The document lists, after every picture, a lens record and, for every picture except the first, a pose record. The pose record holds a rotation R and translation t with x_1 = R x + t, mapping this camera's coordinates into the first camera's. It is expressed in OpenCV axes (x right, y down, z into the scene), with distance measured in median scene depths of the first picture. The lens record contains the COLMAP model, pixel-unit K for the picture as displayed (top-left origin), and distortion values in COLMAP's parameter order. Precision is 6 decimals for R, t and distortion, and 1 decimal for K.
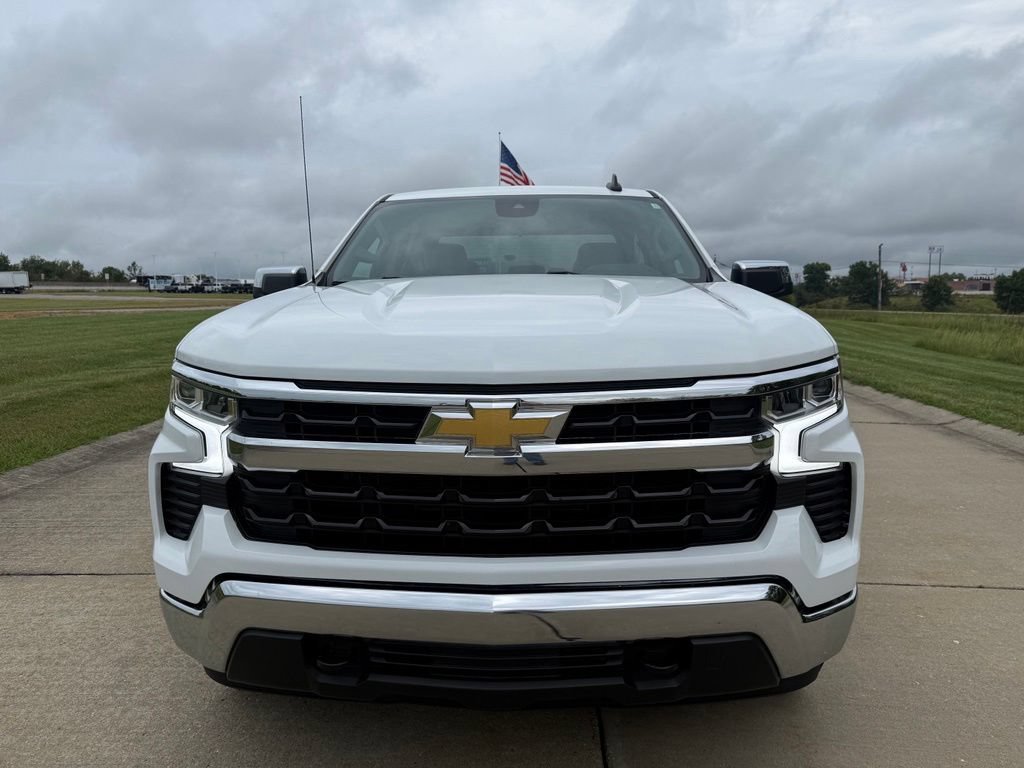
lens RADIAL K [[759.7, 0, 520.3], [0, 759.7, 382.9], [0, 0, 1]] dist [0.016275, -0.018529]
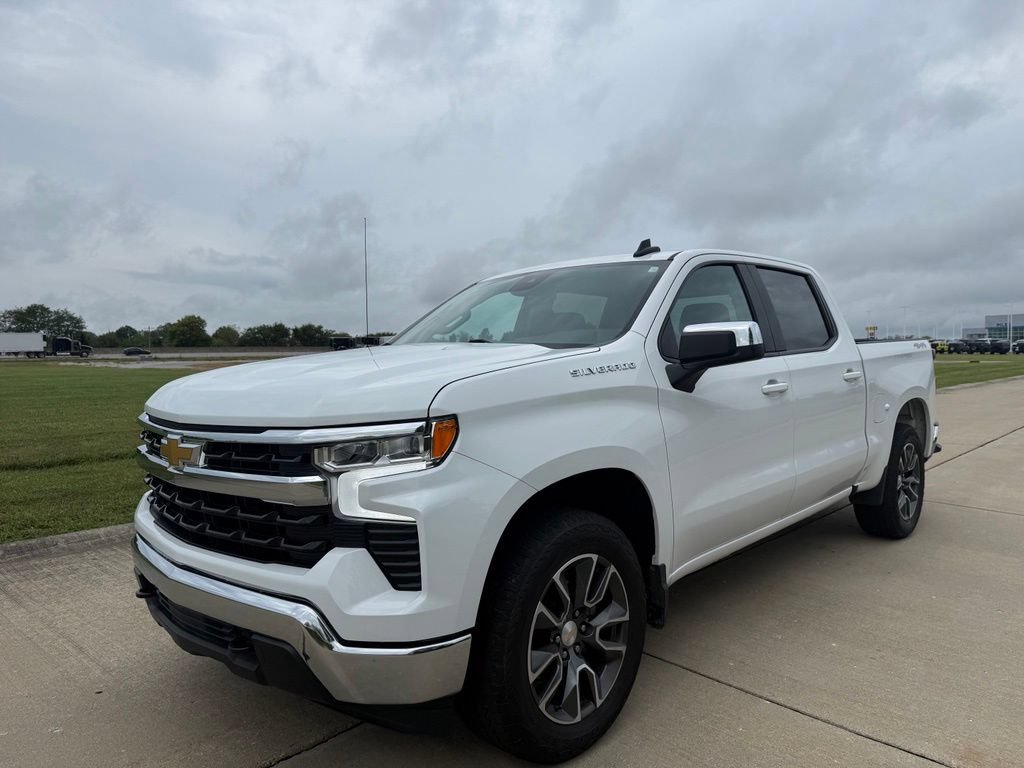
lens RADIAL K [[753.1, 0, 509.7], [0, 753.1, 385.8], [0, 0, 1]] dist [0.025349, -0.024197]
pose [[0.730464, 0.017191, -0.682734, 0.871734], [-0.066502, 0.996723, -0.046054, -0.027844], [0.679705, 0.079044, 0.729214, 0.212792]]
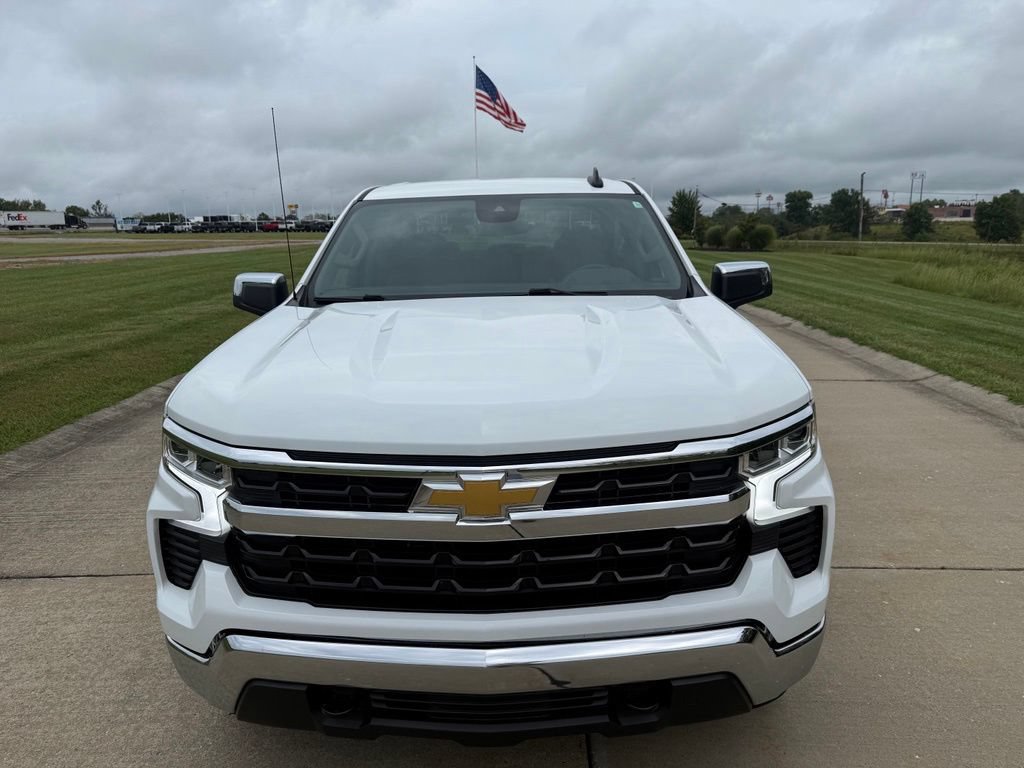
lens RADIAL K [[759.7, 0, 521.9], [0, 759.7, 396.3], [0, 0, 1]] dist [0.016275, -0.018529]
pose [[0.999476, -0.019974, 0.025466, -0.003379], [0.017051, 0.993760, 0.110227, -0.115765], [-0.027508, -0.109736, 0.993580, -0.011678]]
